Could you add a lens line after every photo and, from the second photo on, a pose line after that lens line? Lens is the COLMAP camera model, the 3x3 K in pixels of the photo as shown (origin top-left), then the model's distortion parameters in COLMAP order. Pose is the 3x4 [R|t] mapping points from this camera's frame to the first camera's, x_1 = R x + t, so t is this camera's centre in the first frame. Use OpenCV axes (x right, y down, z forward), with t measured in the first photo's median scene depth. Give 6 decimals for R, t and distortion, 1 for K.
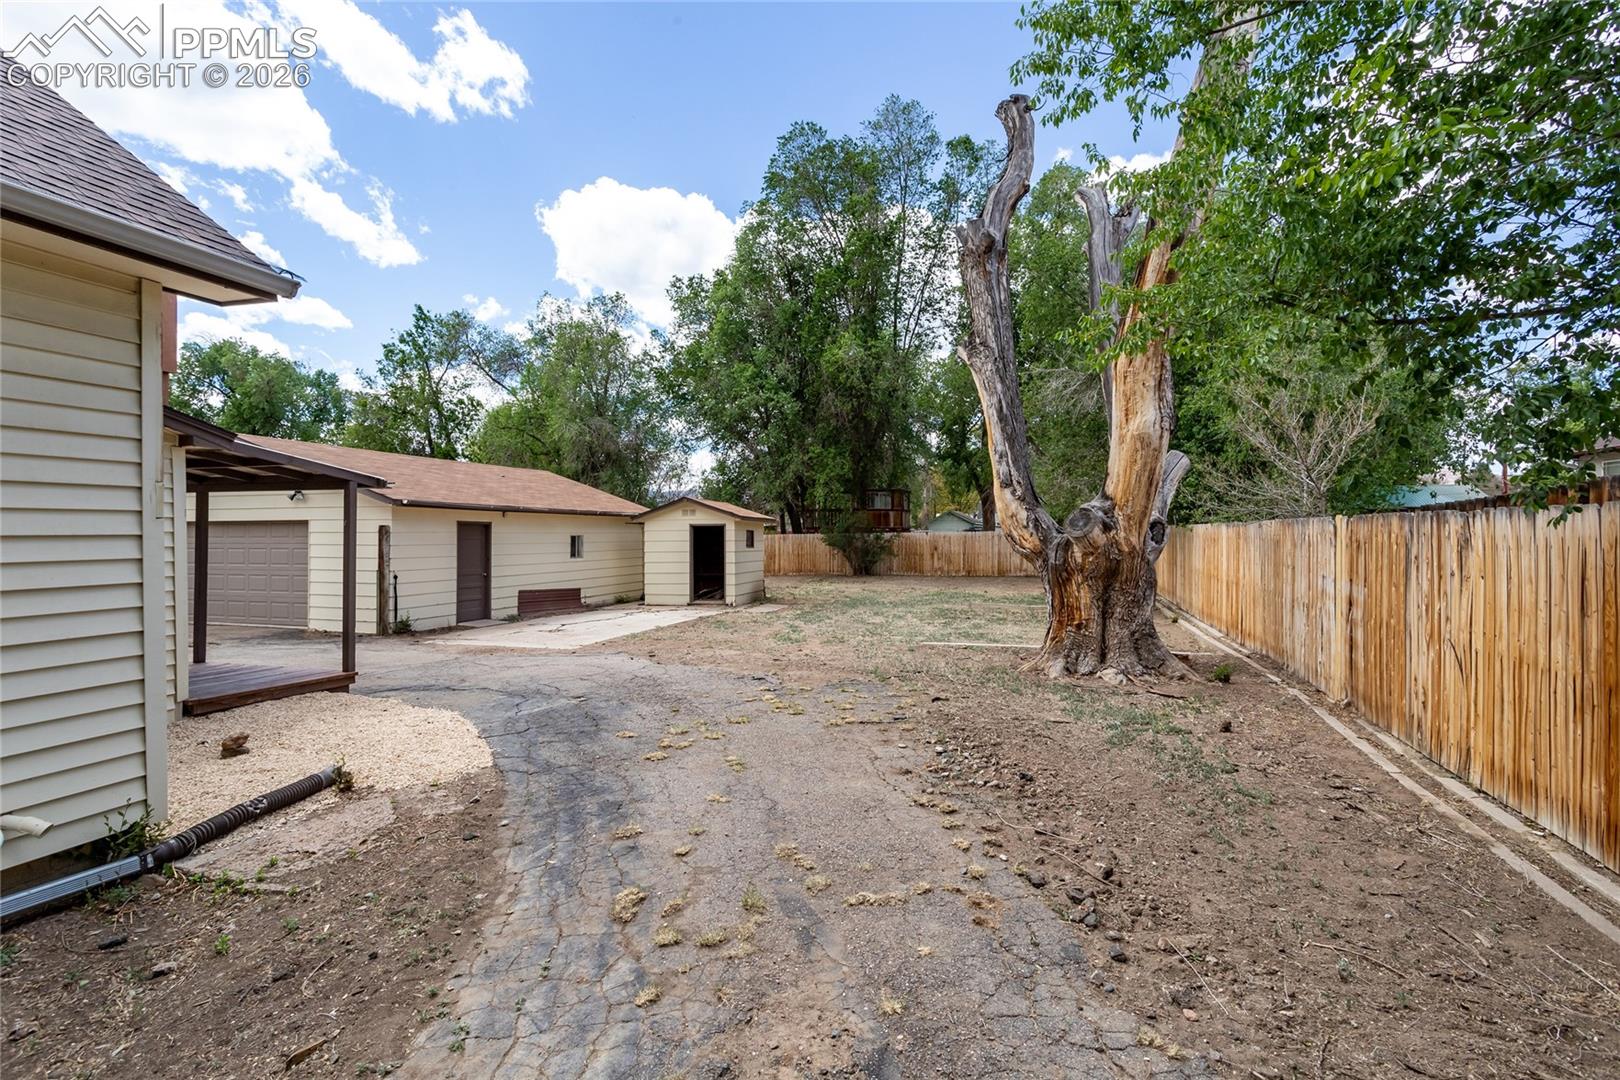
lens RADIAL K [[783.6, 0, 812.4], [0, 783.6, 525.3], [0, 0, 1]] dist [-0.000378, 0.001527]
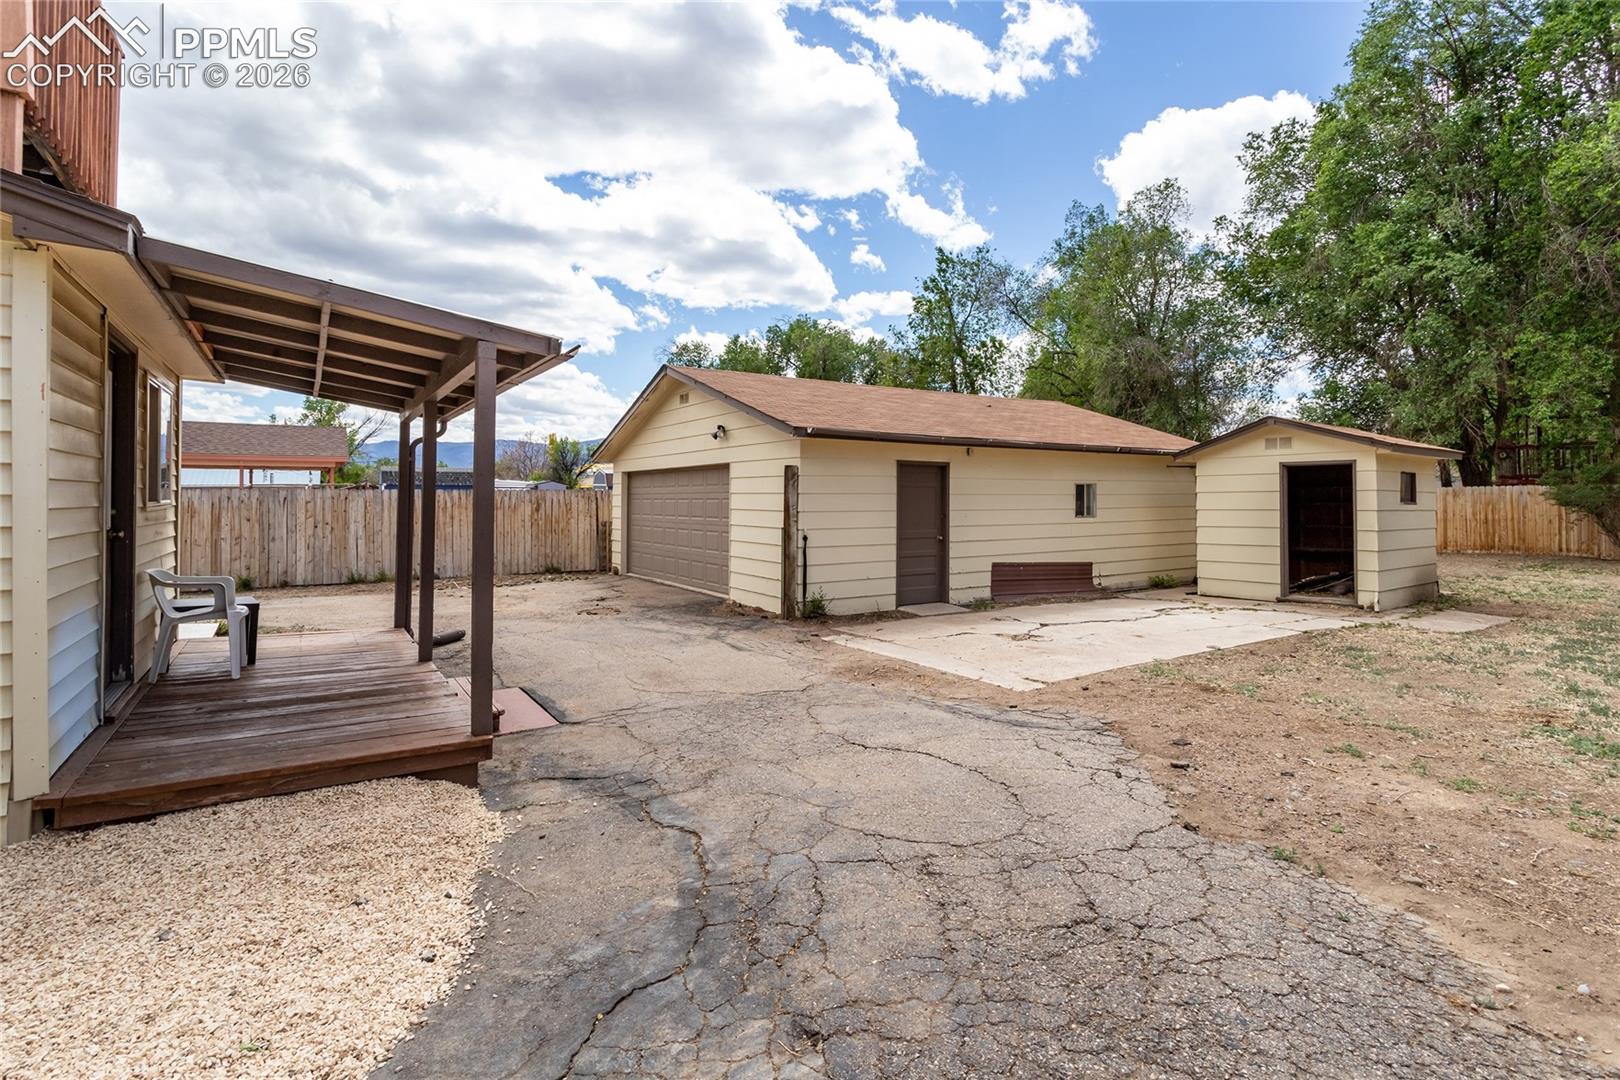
lens RADIAL K [[779.6, 0, 804.5], [0, 779.6, 488.6], [0, 0, 1]] dist [0.002428, 0.000876]
pose [[0.765687, -0.007590, -0.643169, -0.035820], [0.008163, 0.999965, -0.002082, 0.010681], [0.643162, -0.003656, 0.765722, 0.216626]]
